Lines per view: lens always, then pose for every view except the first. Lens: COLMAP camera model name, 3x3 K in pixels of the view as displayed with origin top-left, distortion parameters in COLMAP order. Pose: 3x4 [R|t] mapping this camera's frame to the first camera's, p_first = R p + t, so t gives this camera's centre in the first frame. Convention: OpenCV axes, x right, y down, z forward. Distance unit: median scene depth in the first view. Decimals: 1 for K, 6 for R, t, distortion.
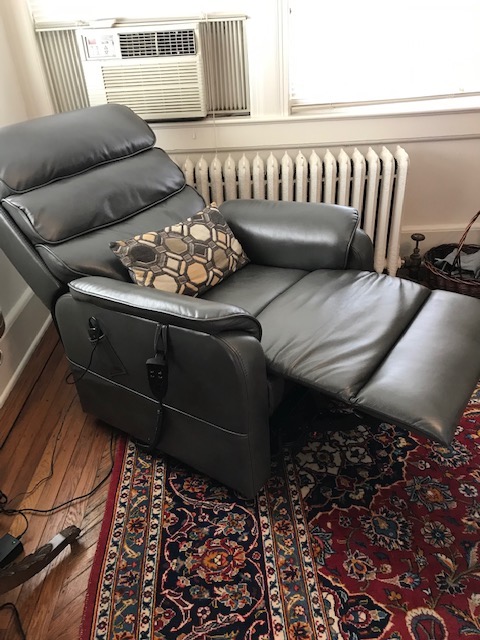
lens RADIAL K [[511.1, 0, 244.0], [0, 511.1, 320.9], [0, 0, 1]] dist [0.017550, -0.006353]
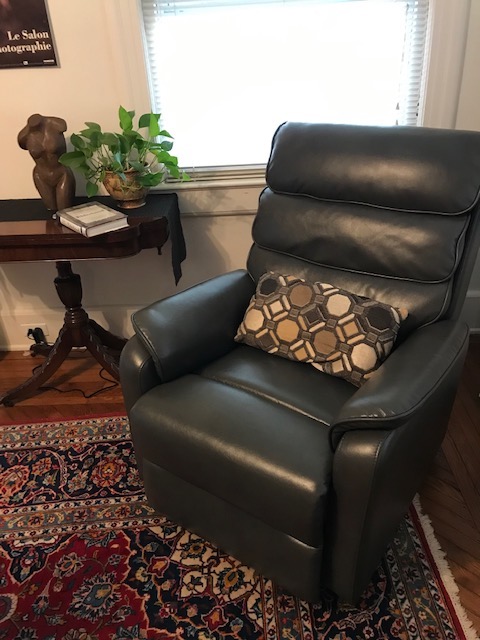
lens RADIAL K [[511.1, 0, 243.3], [0, 511.1, 320.1], [0, 0, 1]] dist [0.017550, -0.006353]
pose [[-0.006446, 0.552071, -0.833772, 0.823754], [-0.469946, 0.734305, 0.489844, -0.632390], [0.882672, 0.394985, 0.254710, 0.781920]]
